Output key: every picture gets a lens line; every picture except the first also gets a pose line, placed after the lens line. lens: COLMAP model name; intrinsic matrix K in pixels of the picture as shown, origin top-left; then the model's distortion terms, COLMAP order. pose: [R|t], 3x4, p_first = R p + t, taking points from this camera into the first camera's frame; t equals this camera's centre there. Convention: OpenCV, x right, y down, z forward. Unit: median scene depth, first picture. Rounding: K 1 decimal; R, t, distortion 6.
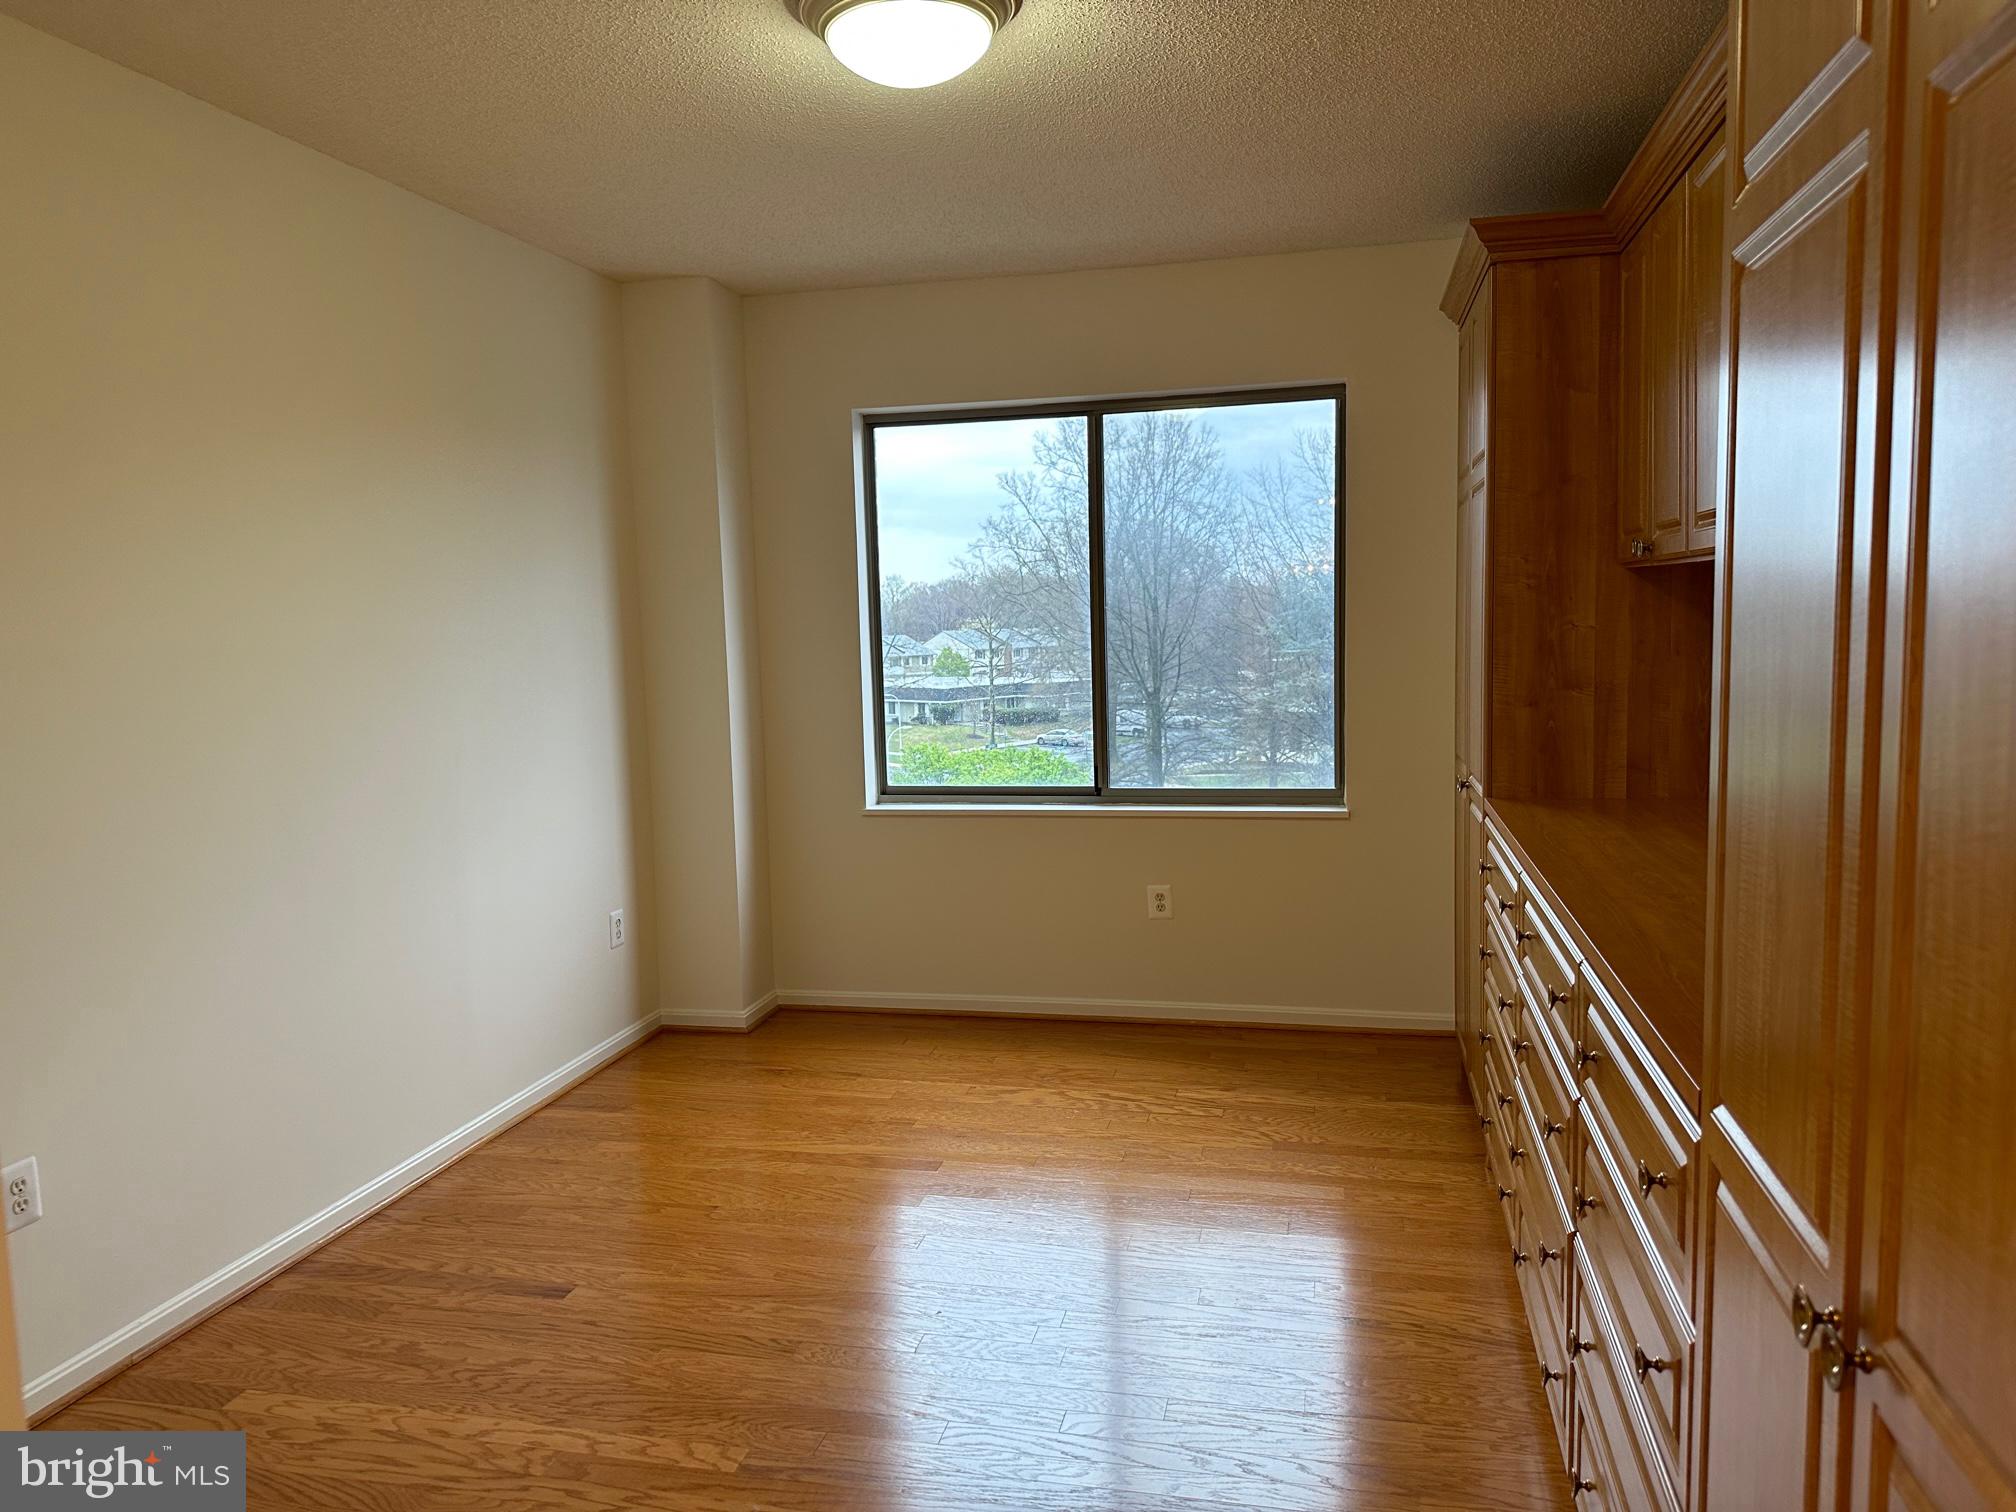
lens RADIAL K [[1402.5, 0, 1025.7], [0, 1402.5, 749.6], [0, 0, 1]] dist [0.114876, -0.206191]
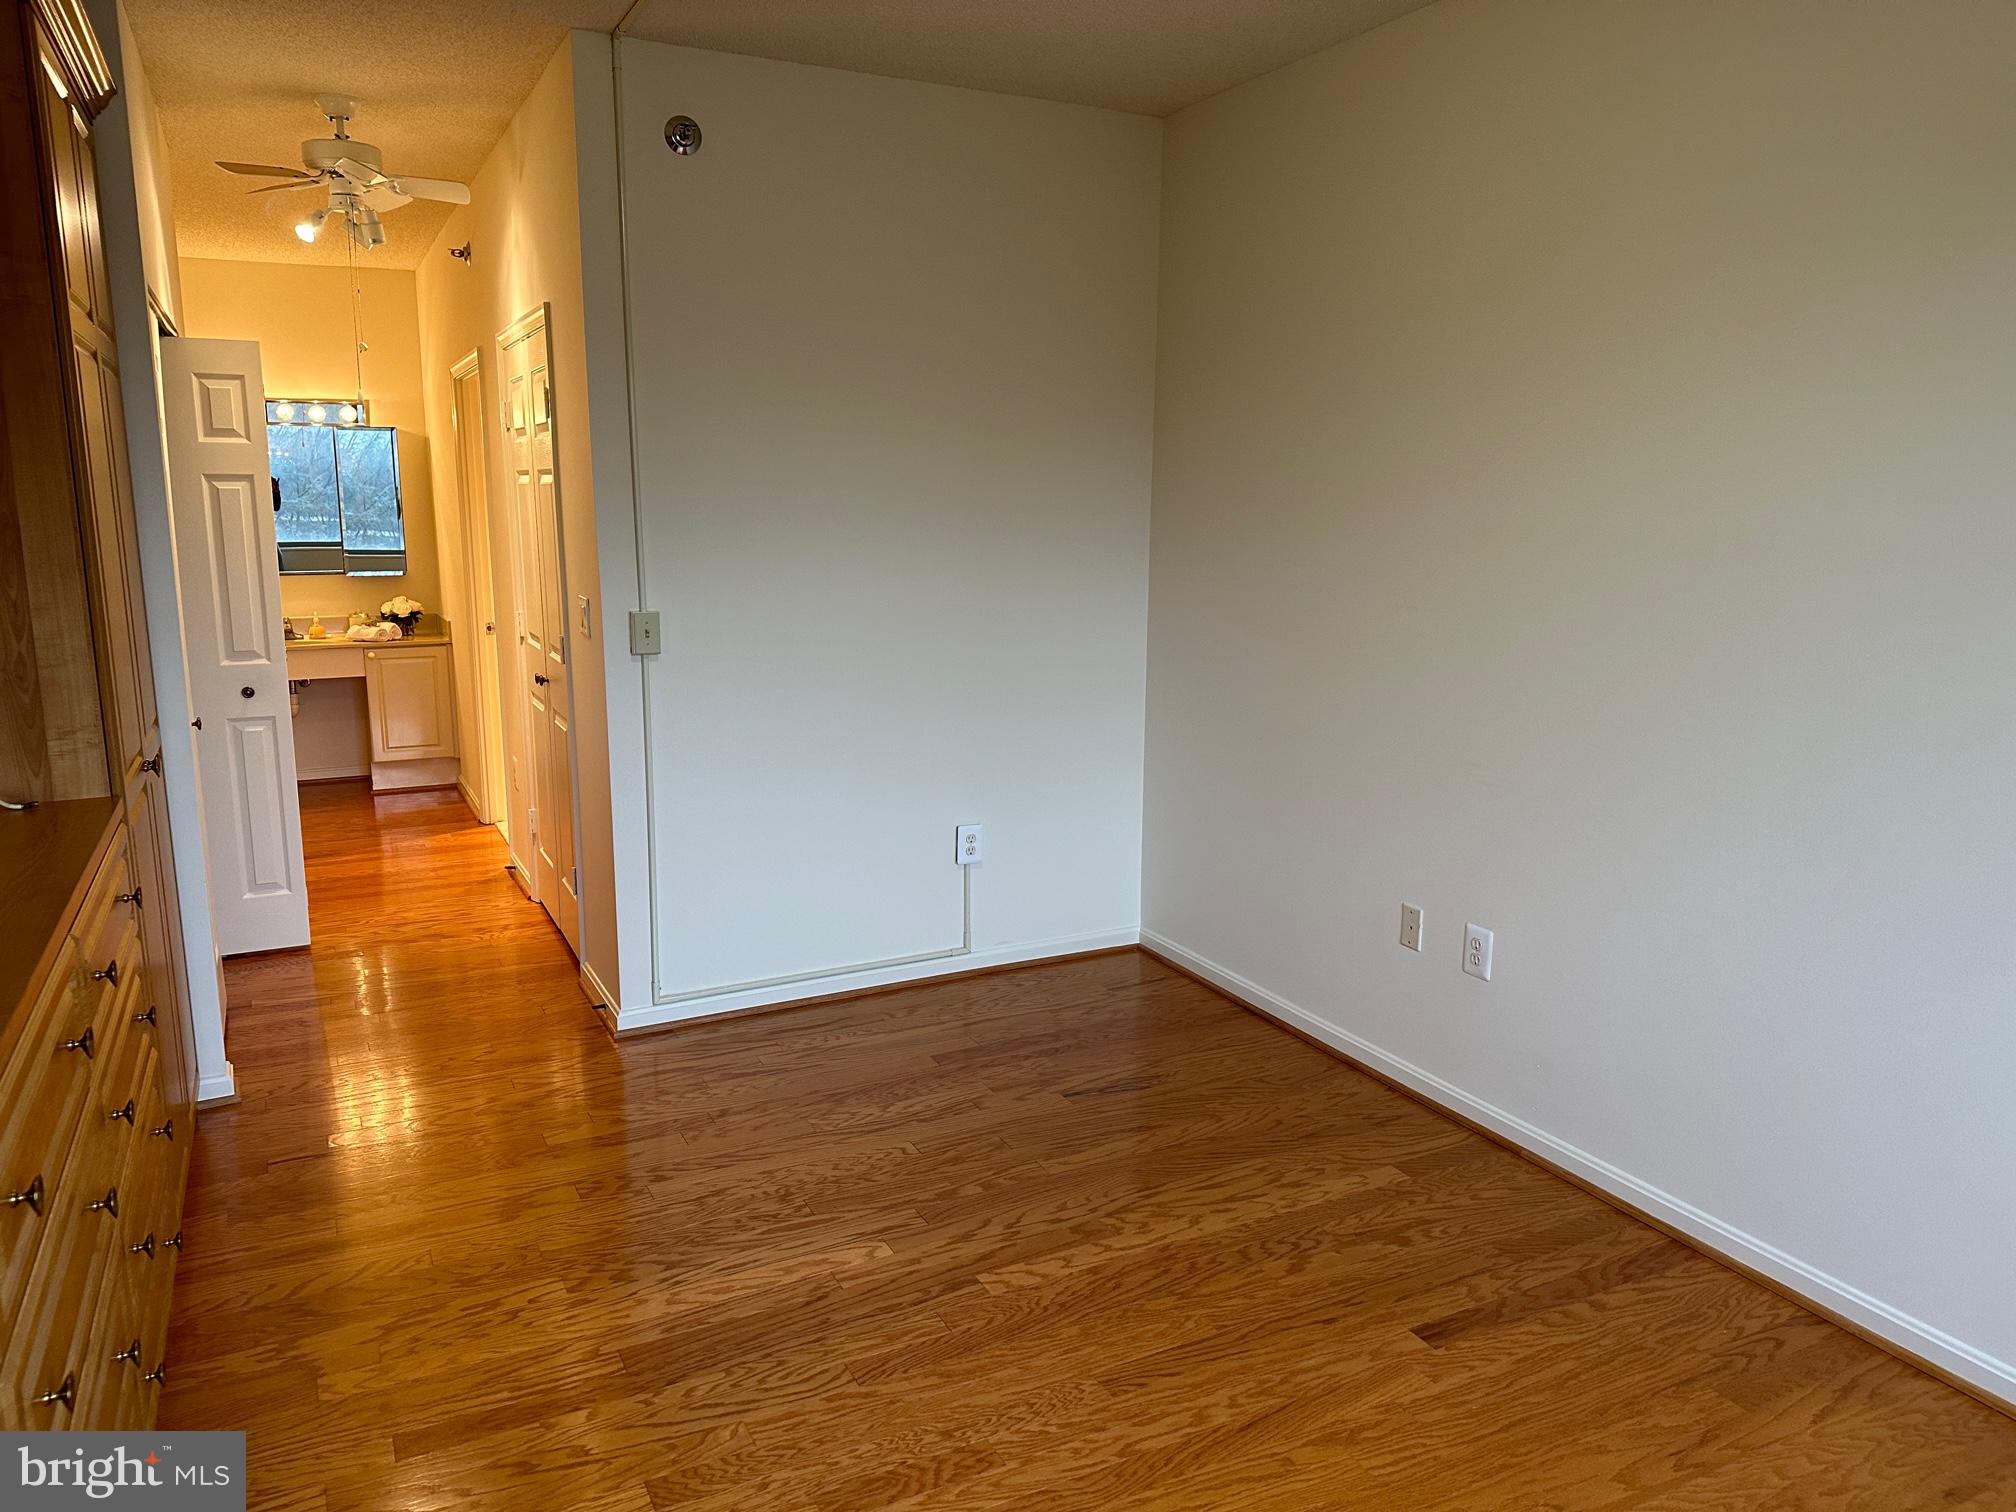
lens RADIAL K [[1307.7, 0, 987.9], [0, 1307.7, 806.5], [0, 0, 1]] dist [0.002612, -0.001685]
pose [[-0.767648, 0.169716, -0.617991, 0.247970], [-0.044309, 0.947935, 0.315366, -0.120346], [0.639338, 0.269472, -0.720161, 1.108458]]
